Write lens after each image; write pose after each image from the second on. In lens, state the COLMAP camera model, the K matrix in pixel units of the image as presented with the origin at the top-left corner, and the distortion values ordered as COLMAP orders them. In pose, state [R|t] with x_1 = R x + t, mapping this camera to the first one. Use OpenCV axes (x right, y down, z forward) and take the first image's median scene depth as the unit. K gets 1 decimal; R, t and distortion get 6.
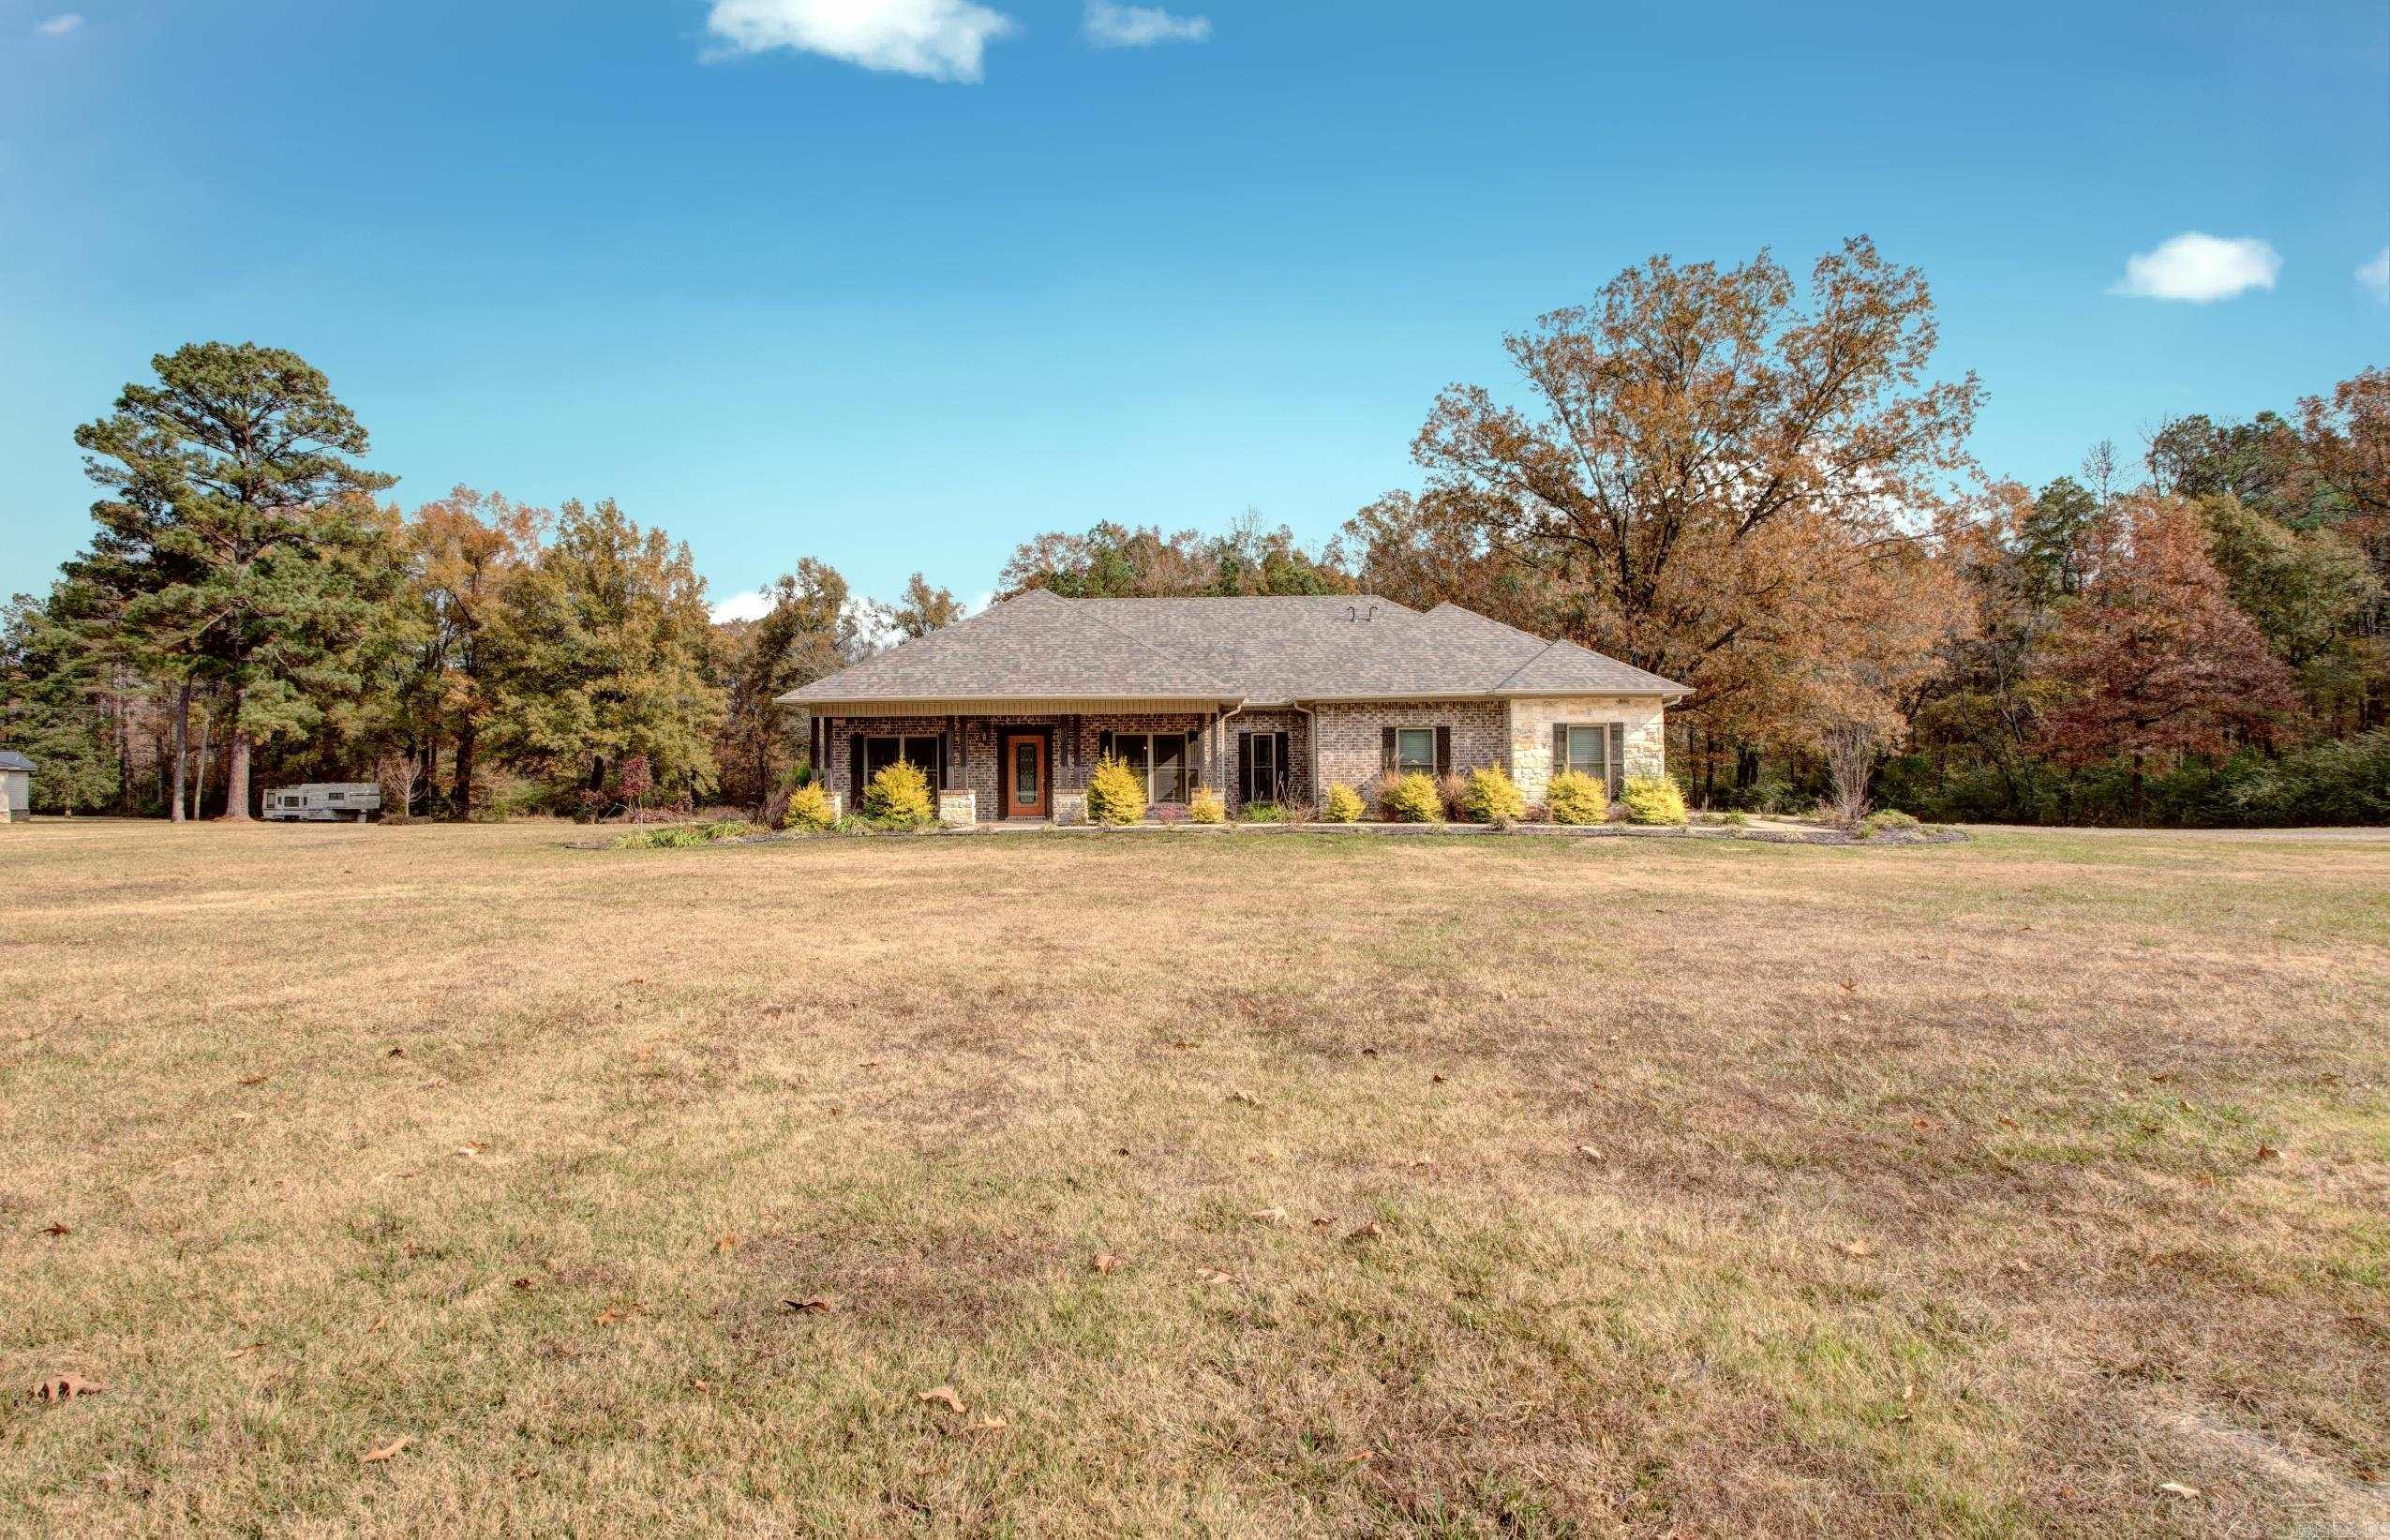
lens RADIAL K [[1117.8, 0, 1178.9], [0, 1117.8, 772.8], [0, 0, 1]] dist [0.001170, -0.024334]
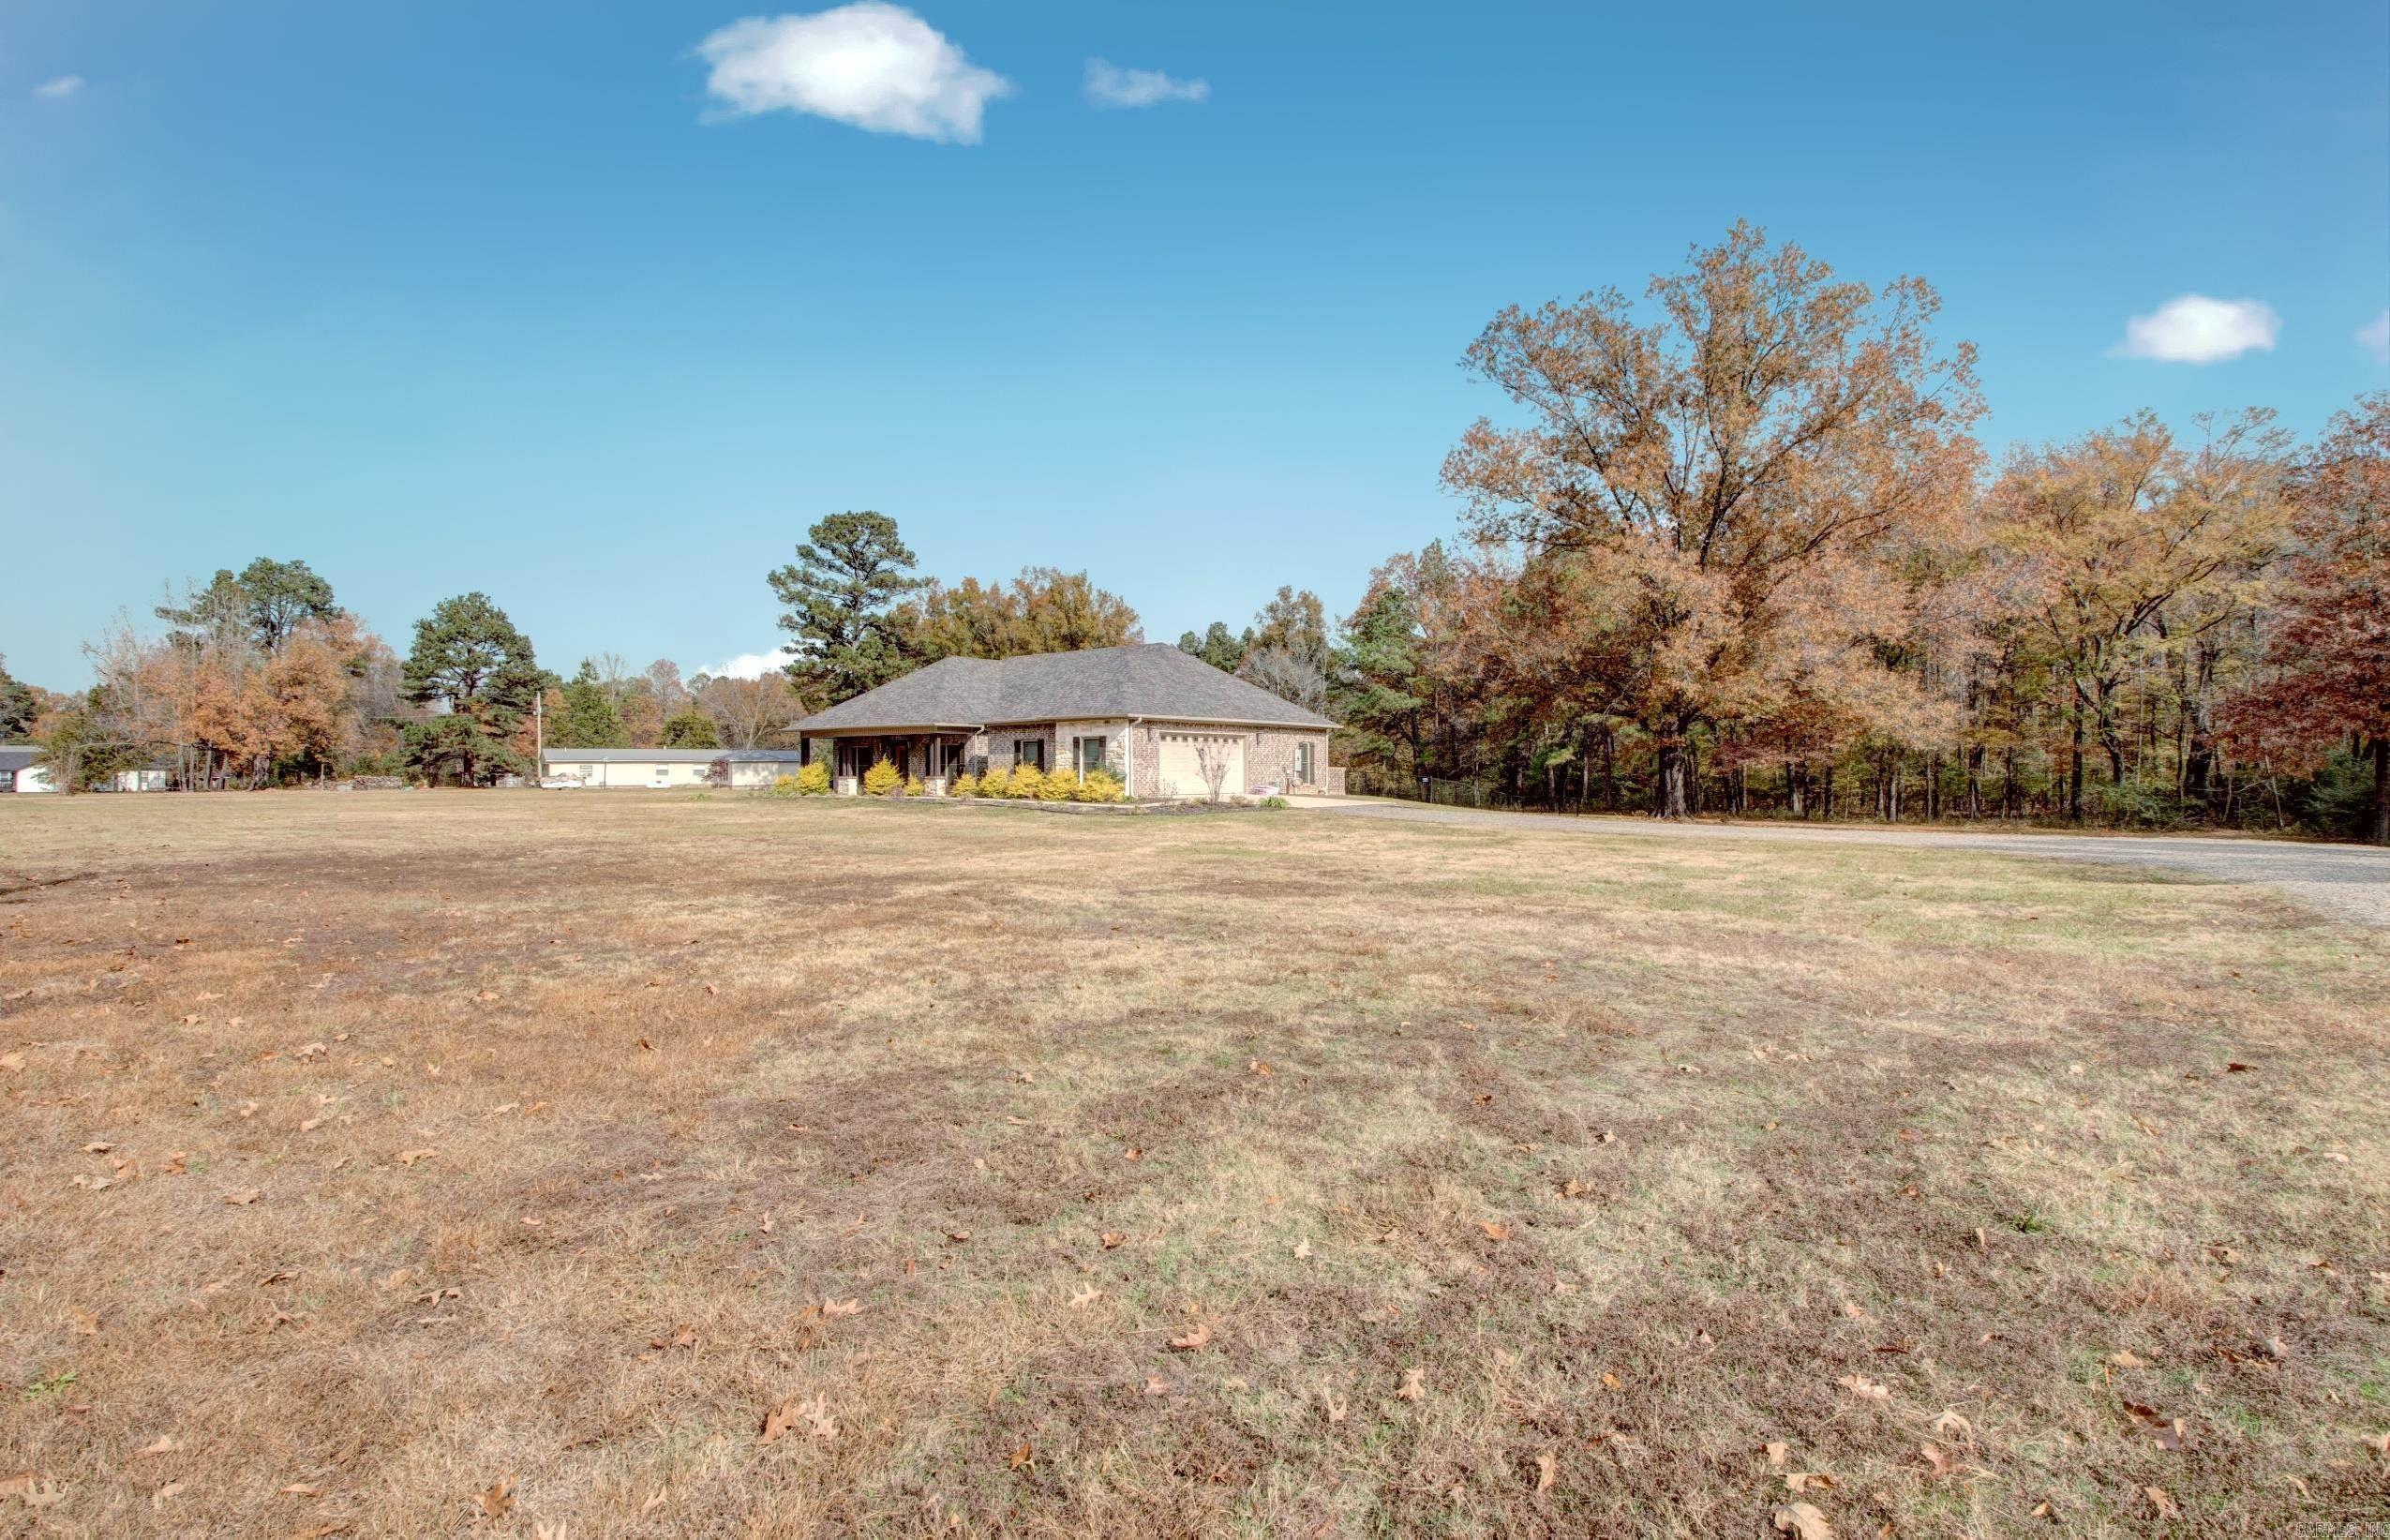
lens RADIAL K [[1098.2, 0, 1195.0], [0, 1098.2, 770.0], [0, 0, 1]] dist [0.000705, -0.022033]
pose [[0.807451, 0.005455, -0.589910, 1.296228], [-0.000402, 0.999962, 0.008697, -0.010493], [0.589935, -0.006786, 0.807422, -0.138426]]
